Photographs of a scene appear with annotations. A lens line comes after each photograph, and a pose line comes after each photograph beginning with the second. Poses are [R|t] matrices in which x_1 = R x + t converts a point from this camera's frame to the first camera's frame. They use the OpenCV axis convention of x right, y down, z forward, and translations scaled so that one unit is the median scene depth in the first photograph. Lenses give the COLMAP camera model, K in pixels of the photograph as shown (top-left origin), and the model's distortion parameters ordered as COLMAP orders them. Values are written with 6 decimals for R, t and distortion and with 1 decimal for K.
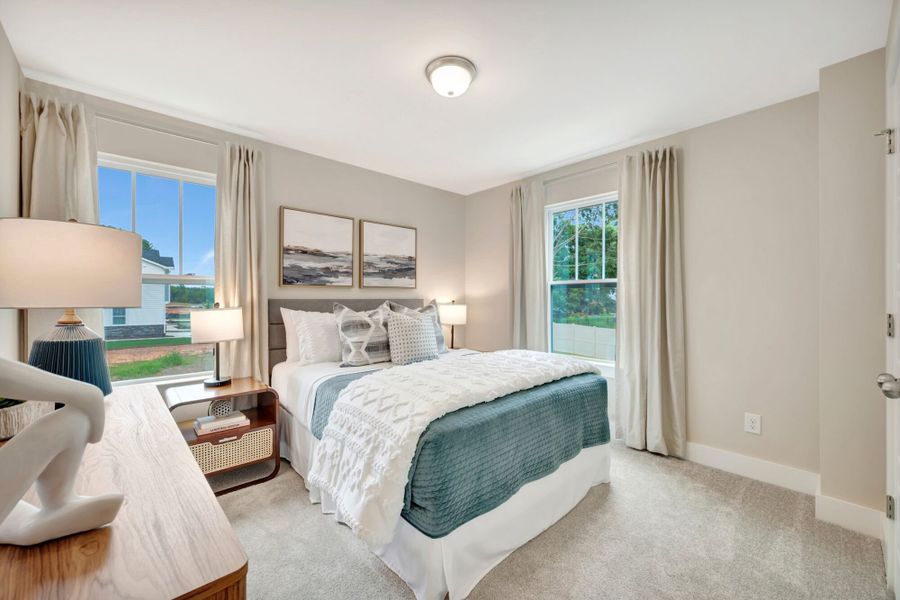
lens RADIAL K [[363.1, 0, 449.9], [0, 363.1, 297.9], [0, 0, 1]] dist [-0.000282, -0.000576]
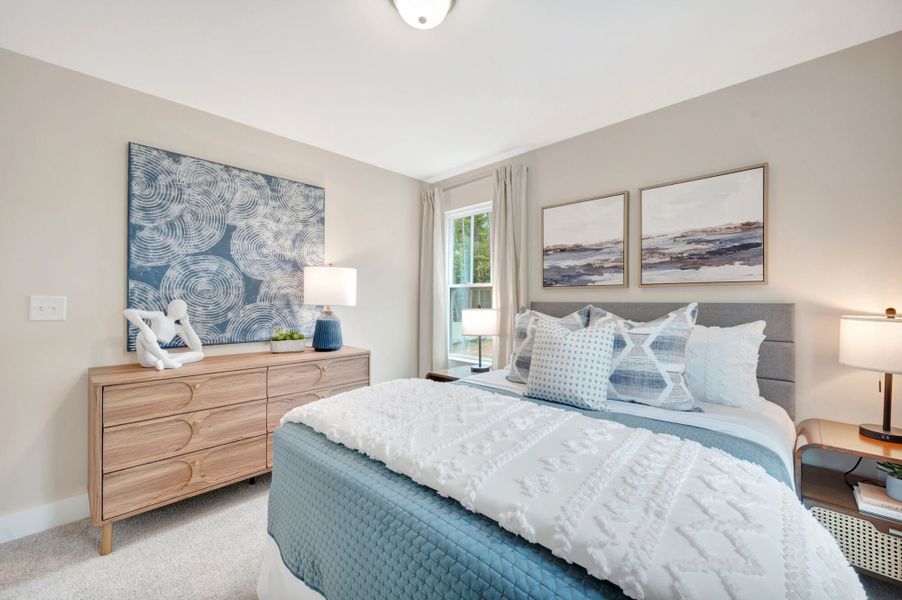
lens RADIAL K [[363.9, 0, 450.7], [0, 363.9, 300.9], [0, 0, 1]] dist [-0.000282, -0.000576]
pose [[0.061145, 0.002790, -0.998125, 0.448373], [-0.001036, 0.999996, 0.002732, -0.002054], [0.998128, 0.000867, 0.061147, 0.618309]]
